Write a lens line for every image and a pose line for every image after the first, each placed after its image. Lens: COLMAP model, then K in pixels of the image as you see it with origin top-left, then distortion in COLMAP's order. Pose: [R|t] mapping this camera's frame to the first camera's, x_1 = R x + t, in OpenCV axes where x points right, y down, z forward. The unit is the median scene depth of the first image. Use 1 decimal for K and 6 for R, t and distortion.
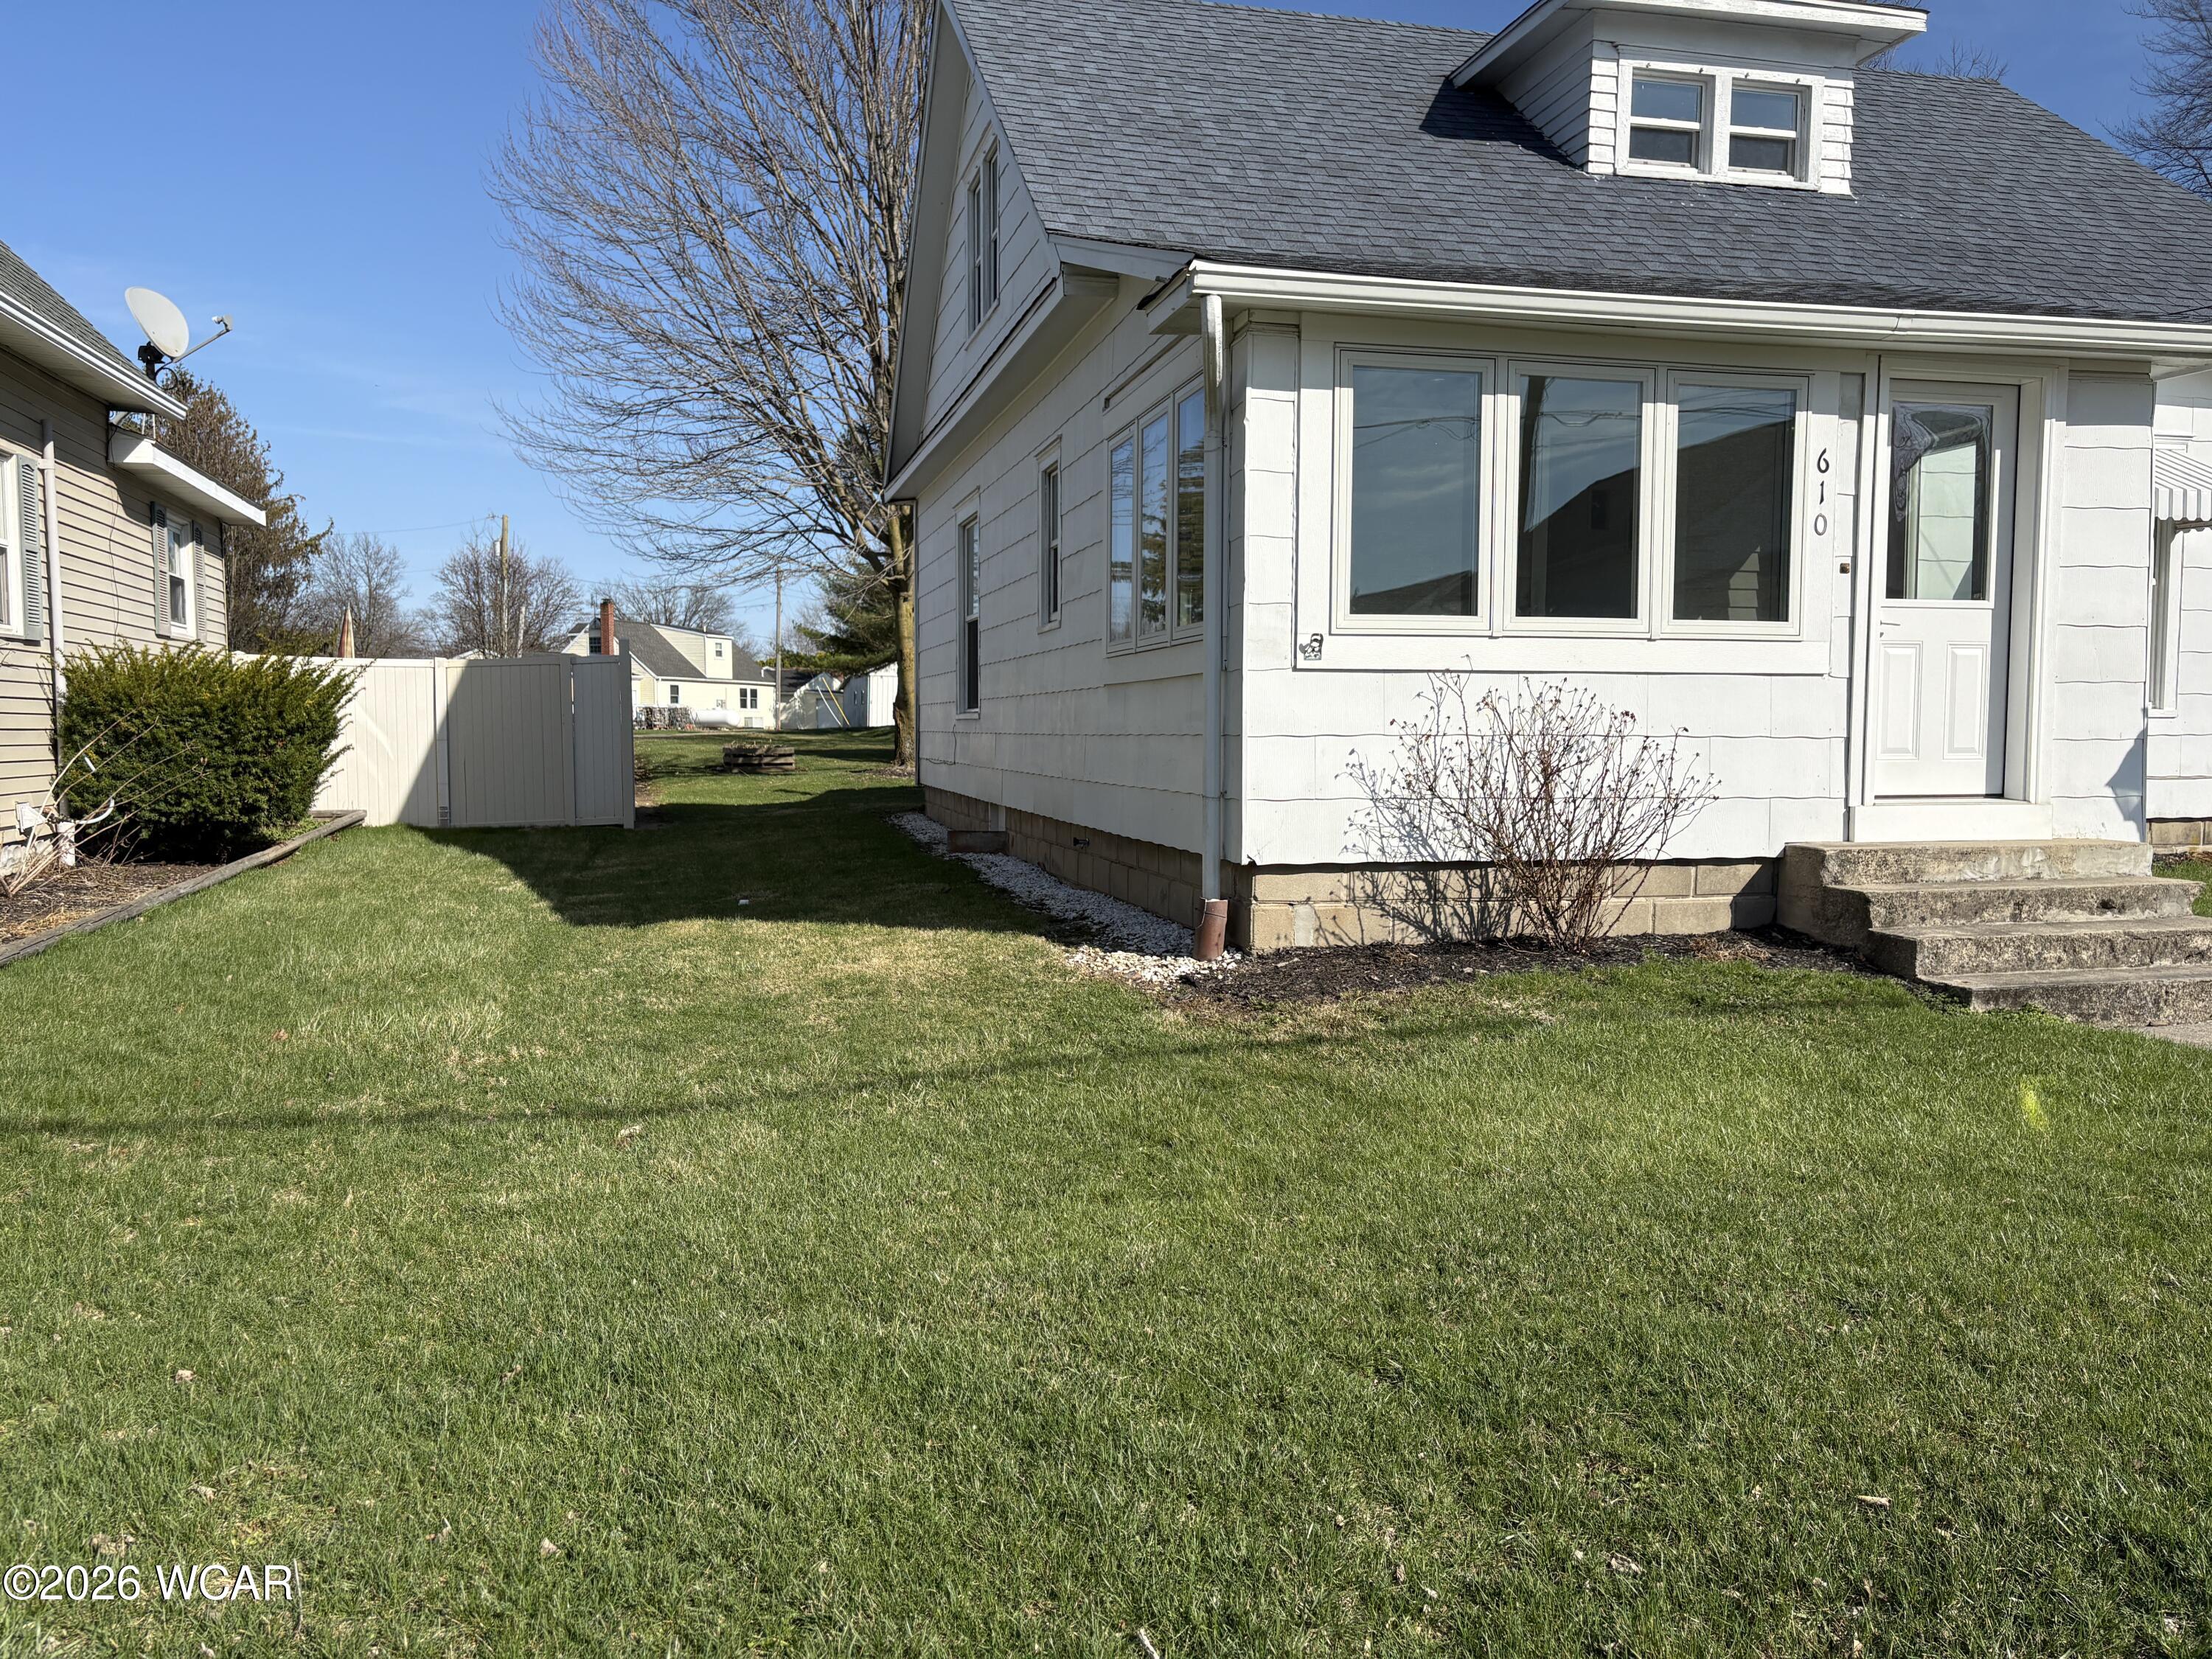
lens RADIAL K [[1670.0, 0, 1118.8], [0, 1670.0, 806.8], [0, 0, 1]] dist [0.060450, -0.064338]
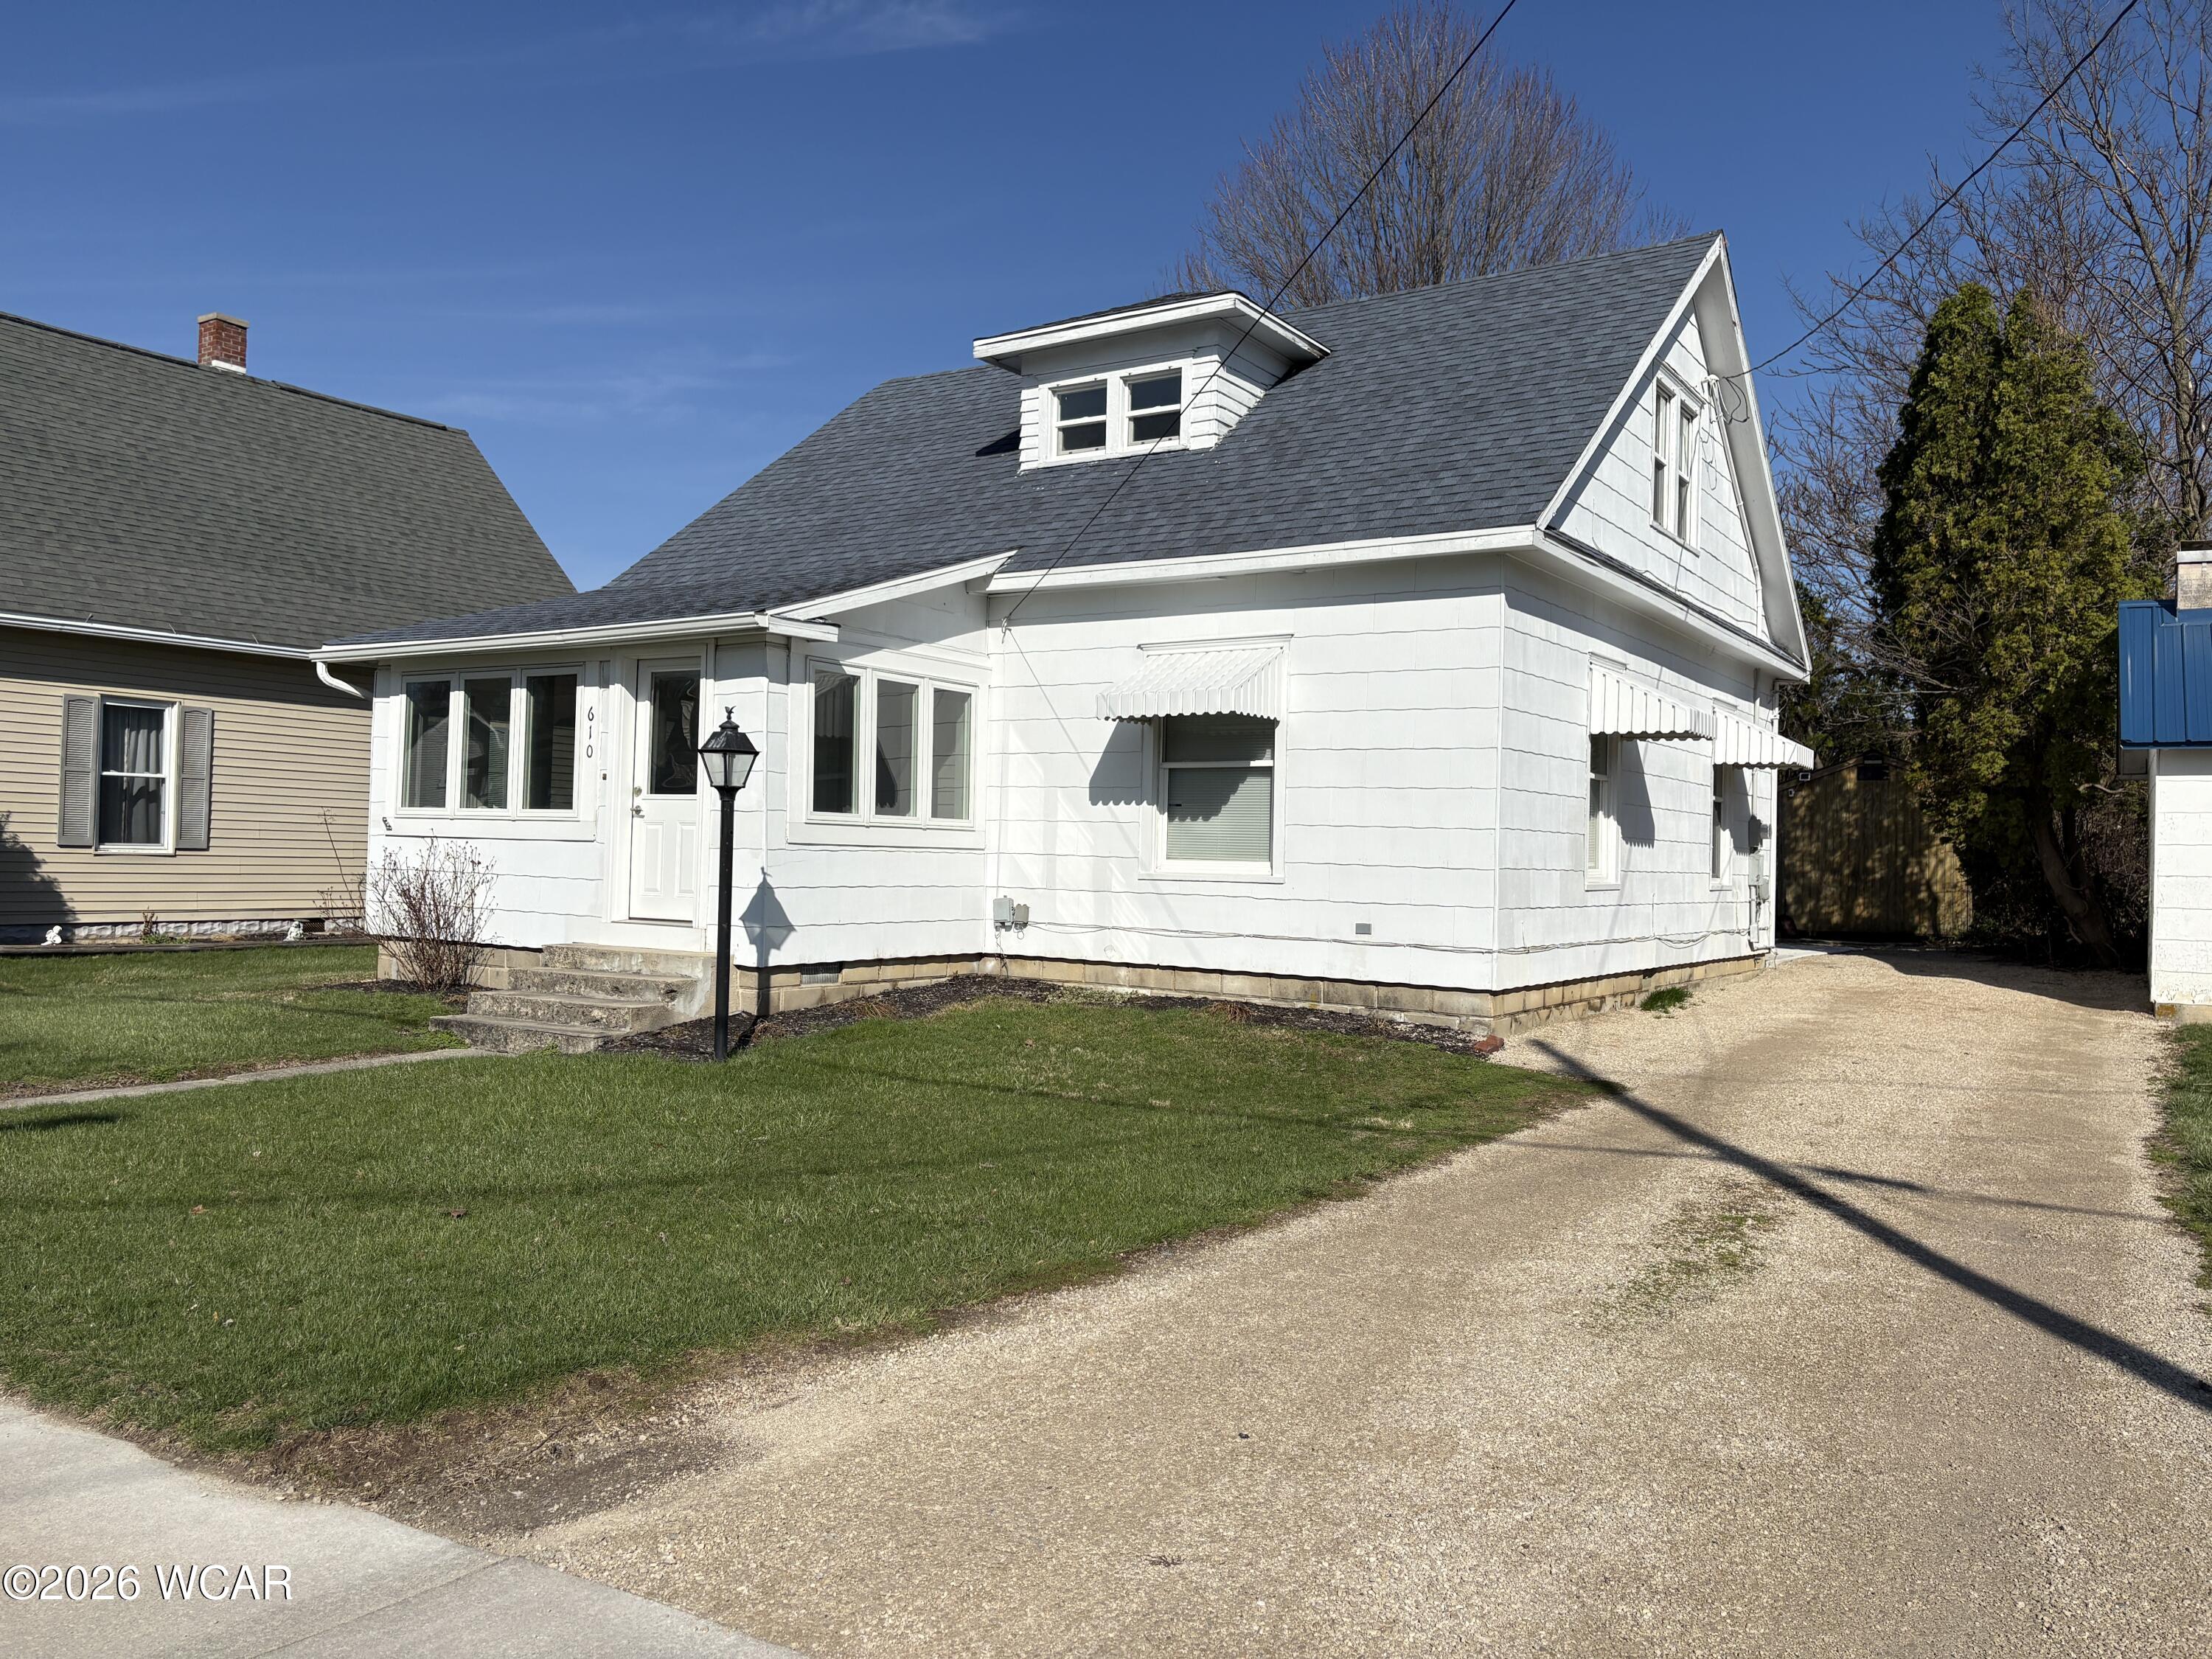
lens RADIAL K [[1670.0, 0, 1113.3], [0, 1670.0, 776.7], [0, 0, 1]] dist [0.060450, -0.064338]
pose [[0.686605, -0.017940, -0.726809, 1.987811], [-0.060403, 0.994832, -0.081618, -0.038192], [0.724517, 0.099941, 0.681973, 0.243317]]
